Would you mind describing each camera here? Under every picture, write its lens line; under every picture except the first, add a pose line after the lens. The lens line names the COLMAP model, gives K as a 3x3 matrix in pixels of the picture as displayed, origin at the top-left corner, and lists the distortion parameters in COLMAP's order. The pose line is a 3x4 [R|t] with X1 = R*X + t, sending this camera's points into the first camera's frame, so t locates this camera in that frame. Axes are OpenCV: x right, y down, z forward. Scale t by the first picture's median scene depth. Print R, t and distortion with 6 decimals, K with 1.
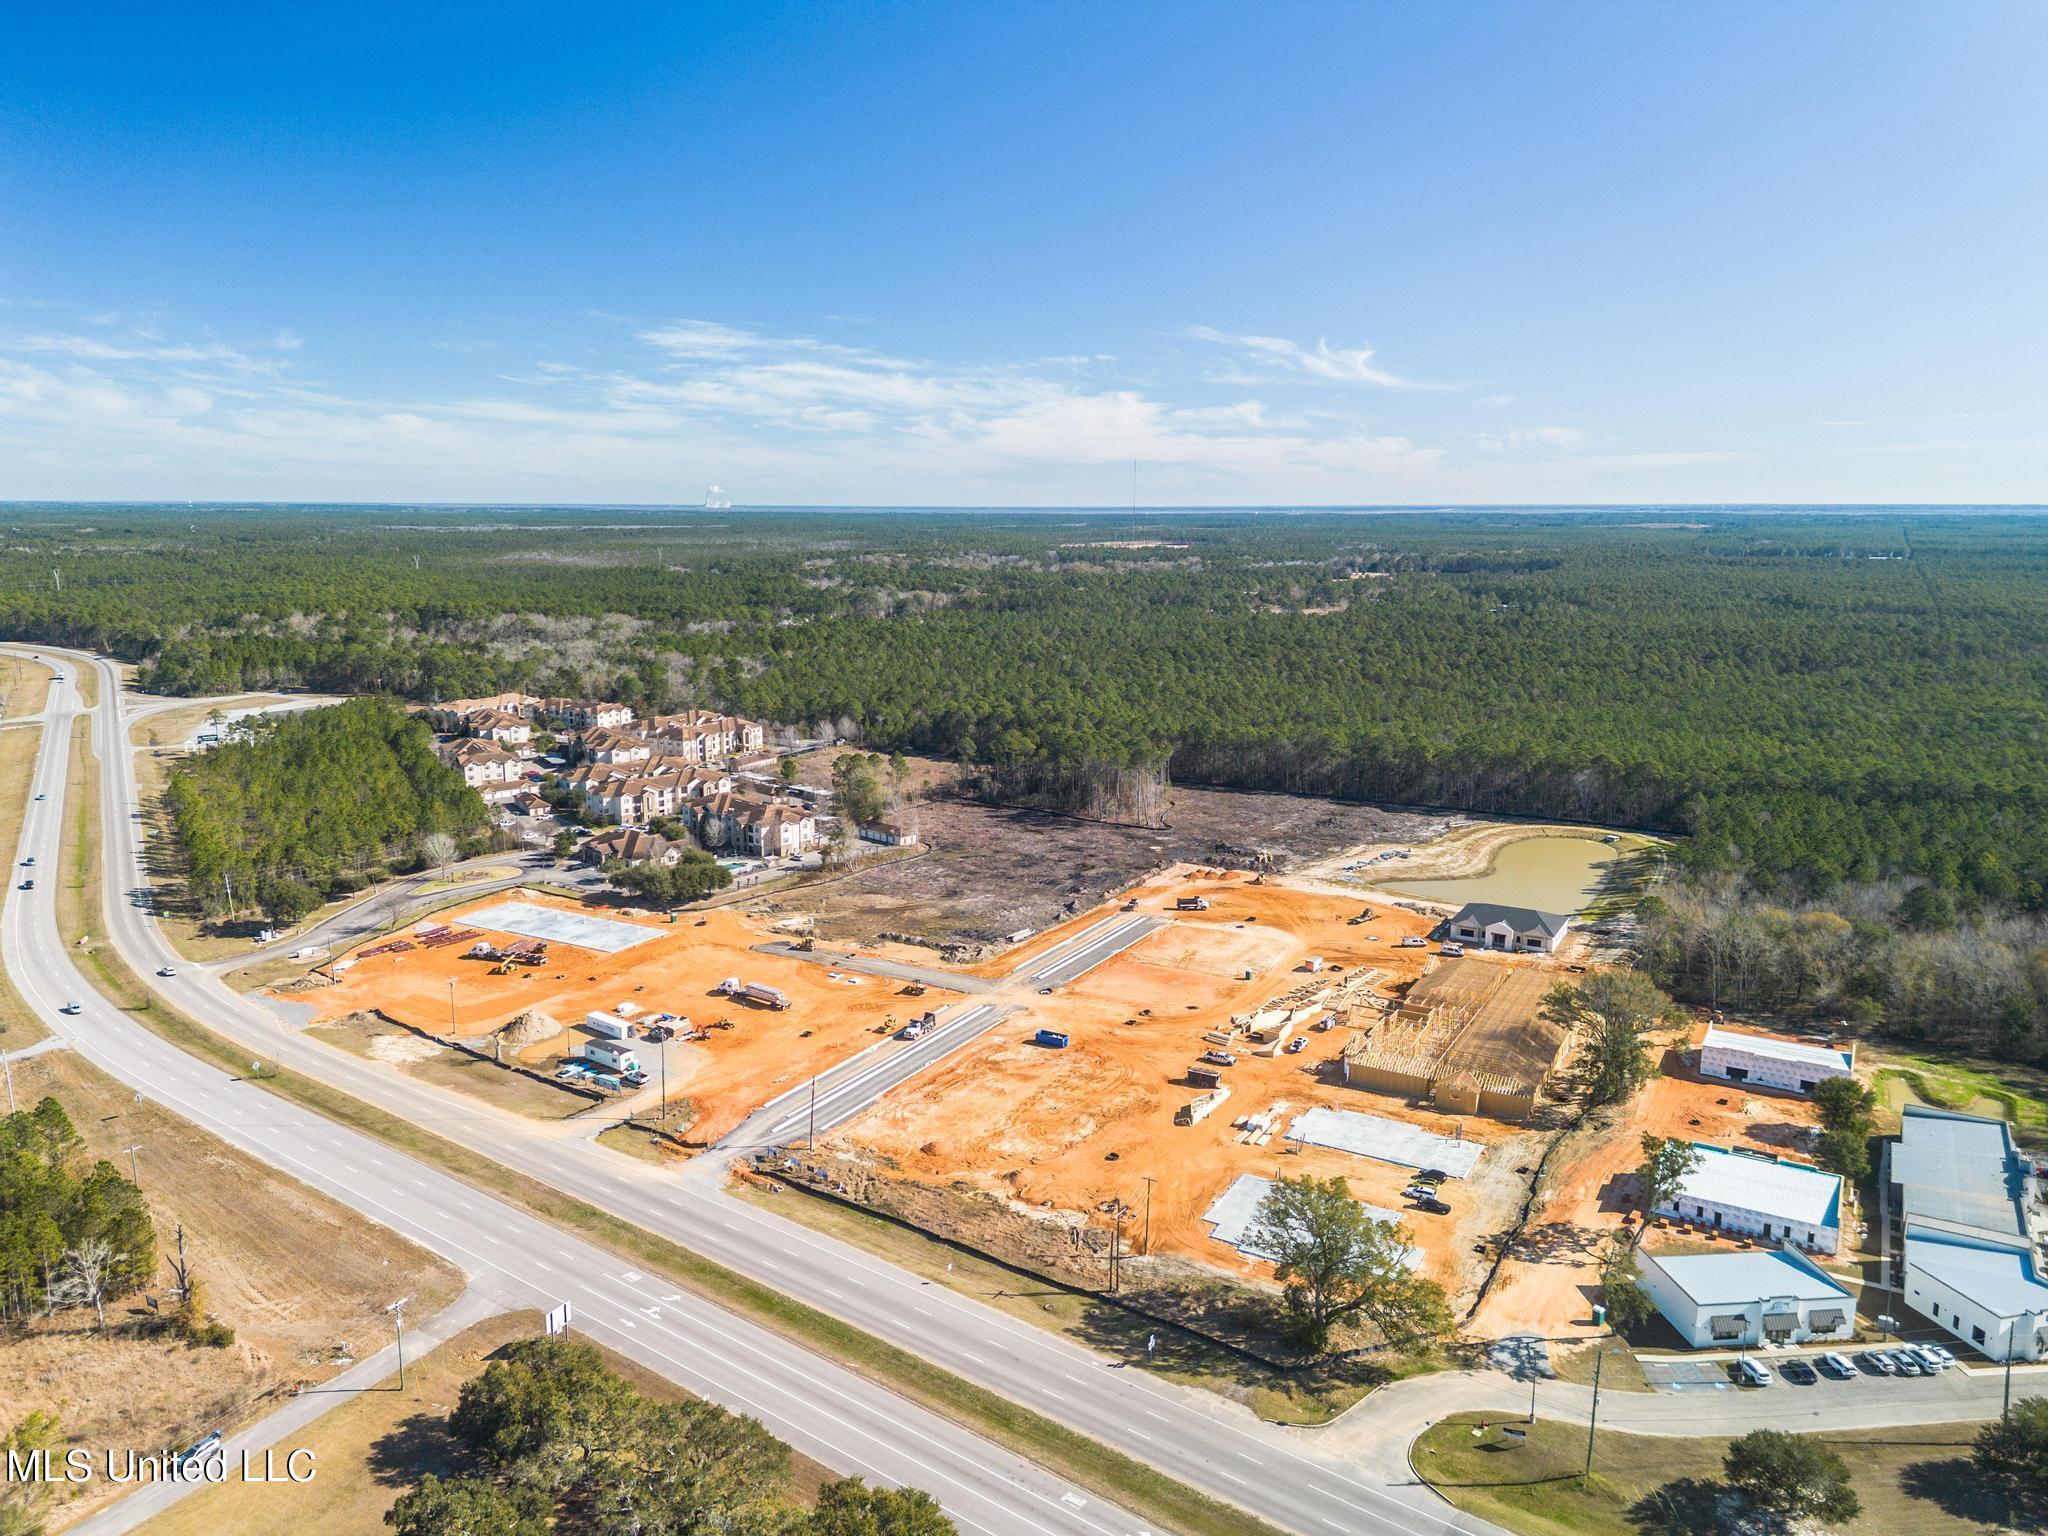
lens RADIAL K [[1435.9, 0, 1027.4], [0, 1435.9, 761.6], [0, 0, 1]] dist [0.088551, -0.091532]
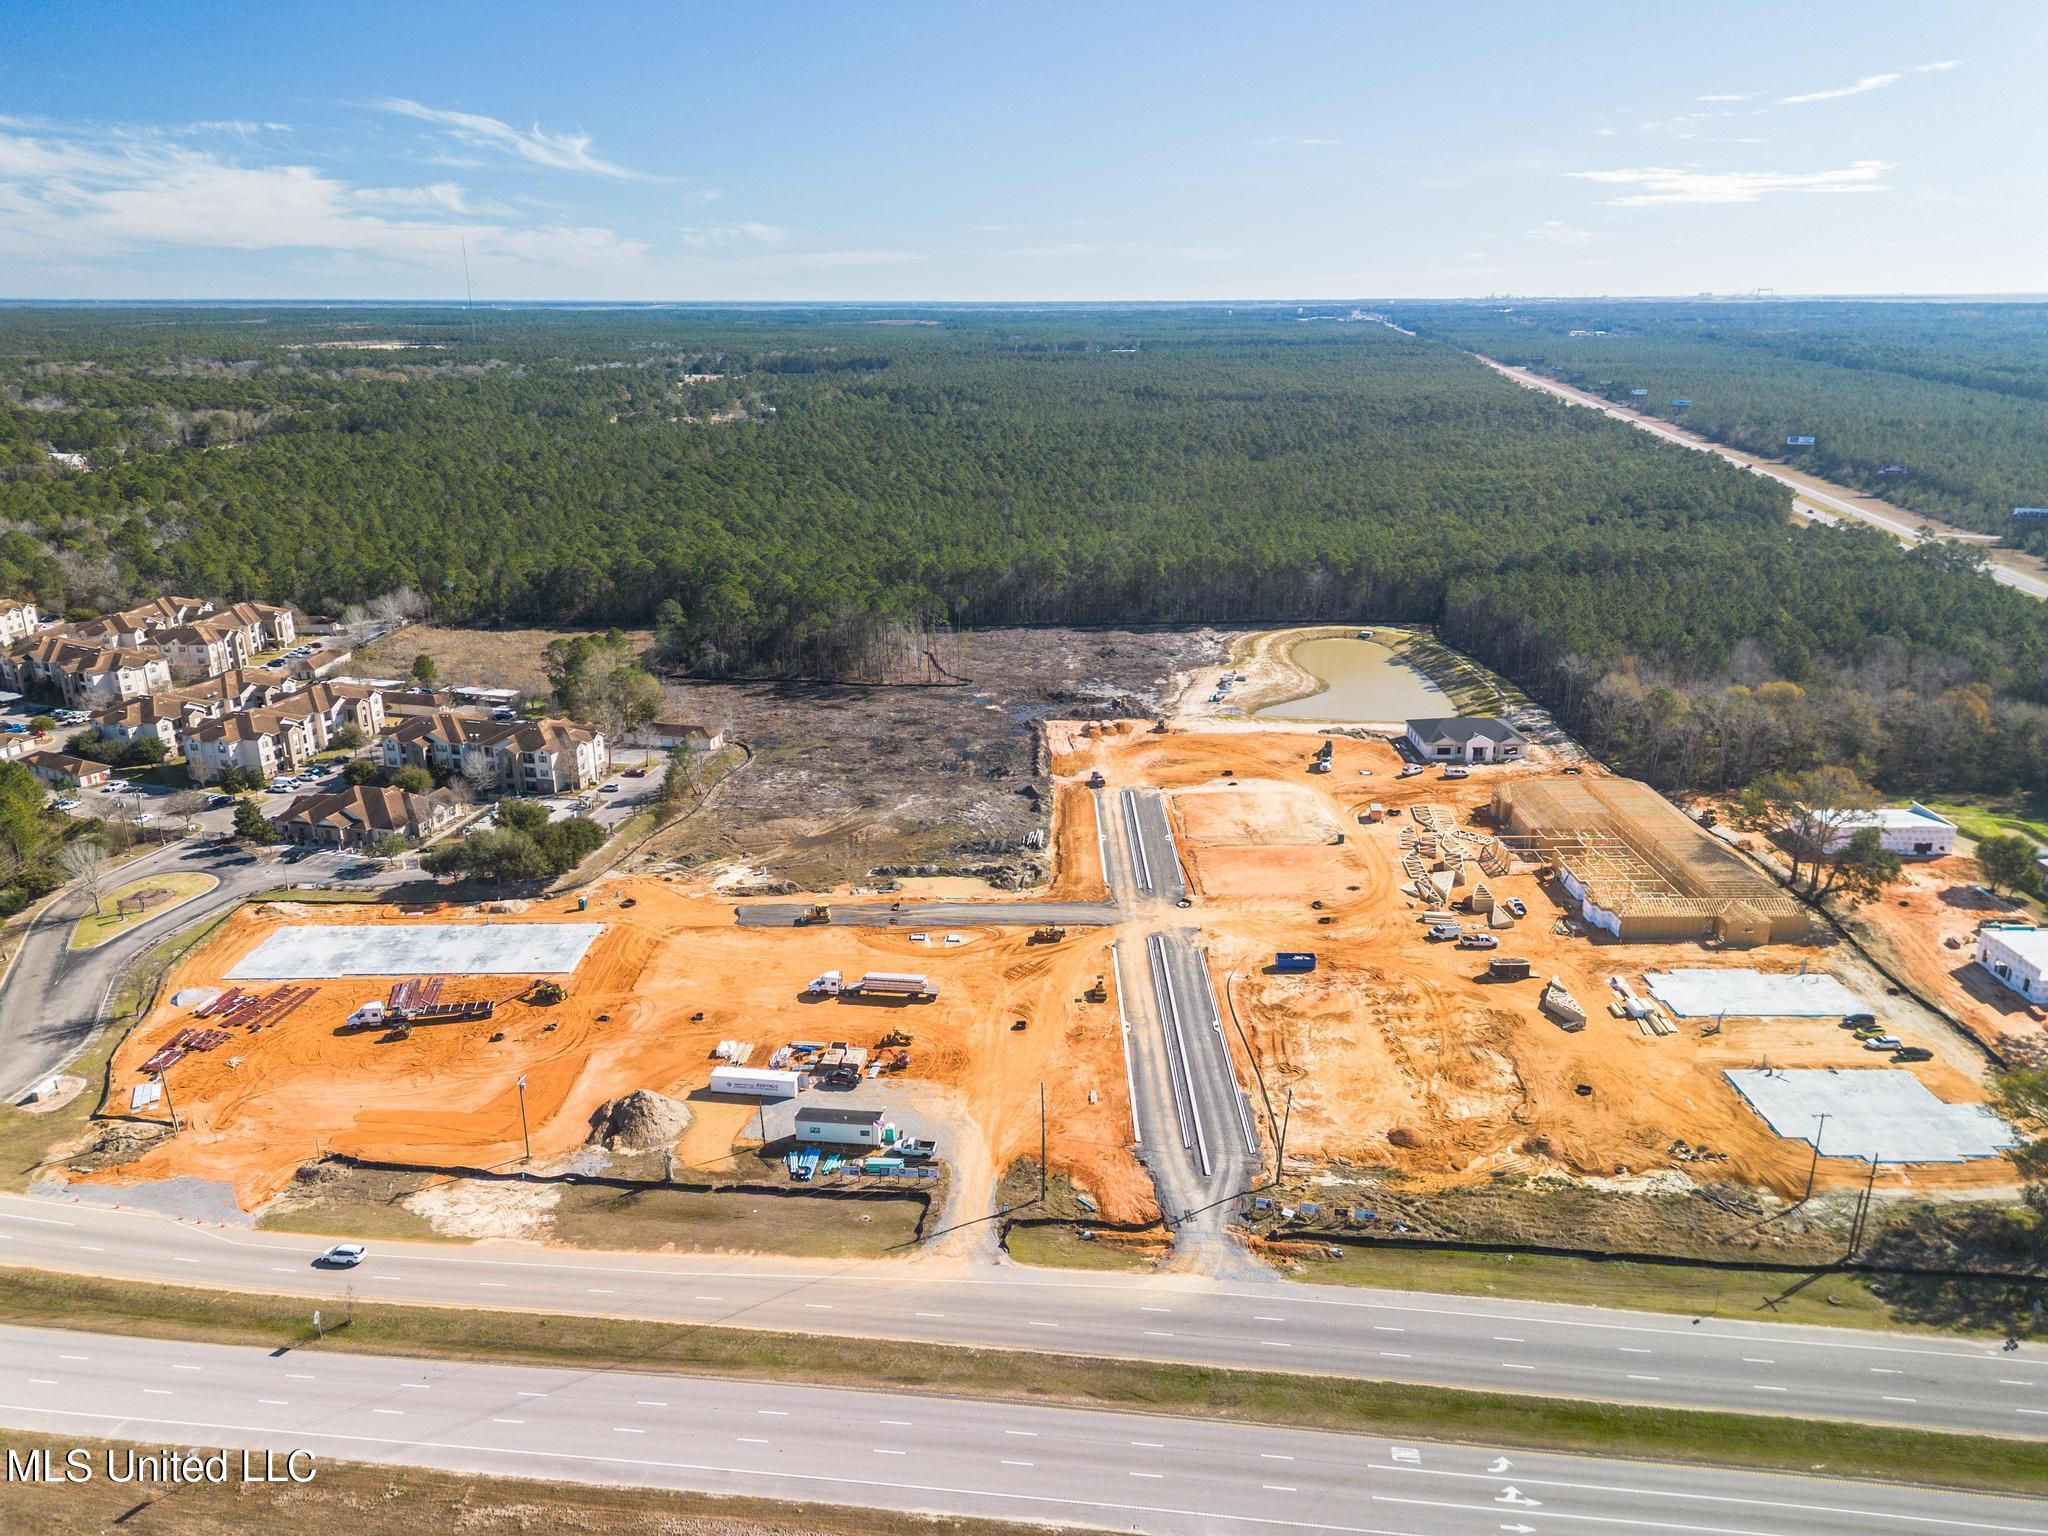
lens RADIAL K [[1433.5, 0, 1028.1], [0, 1433.5, 770.6], [0, 0, 1]] dist [0.086344, -0.090024]
pose [[0.865237, -0.160912, 0.474839, -0.433590], [0.094280, 0.982420, 0.161125, -0.055603], [-0.492418, -0.094644, 0.865198, 0.324944]]
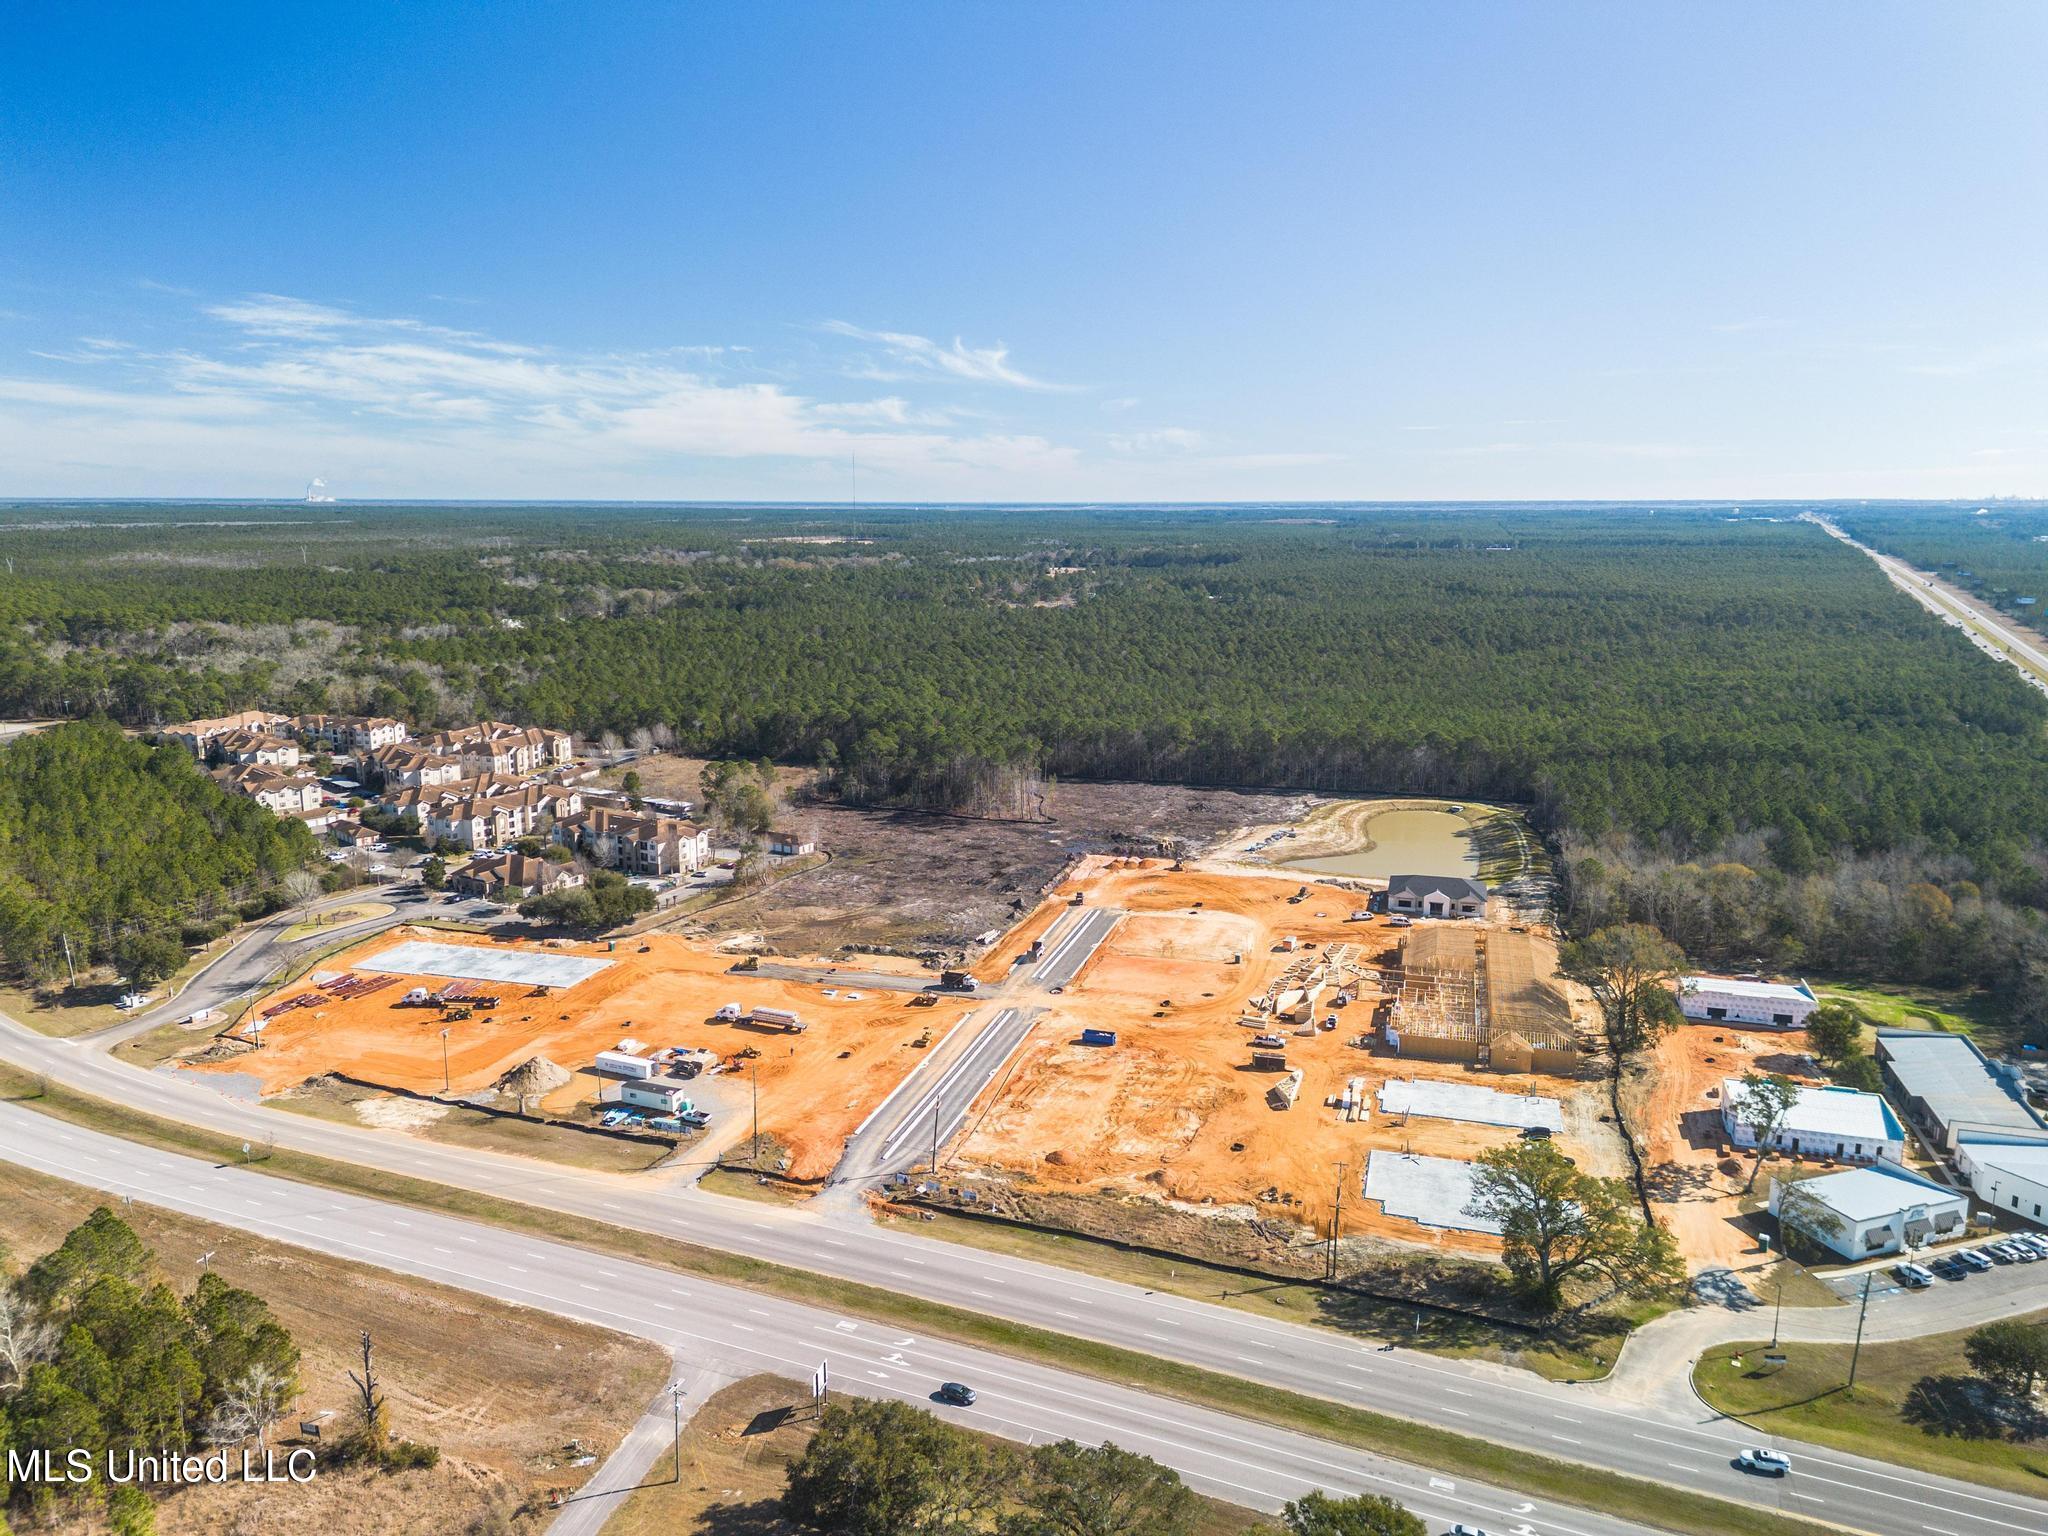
lens RADIAL K [[1435.9, 0, 1027.4], [0, 1435.9, 761.6], [0, 0, 1]] dist [0.088551, -0.091532]
pose [[0.971610, -0.044000, 0.232461, -0.223137], [0.043293, 0.999029, 0.008144, -0.006542], [-0.232593, 0.002151, 0.972572, 0.040043]]
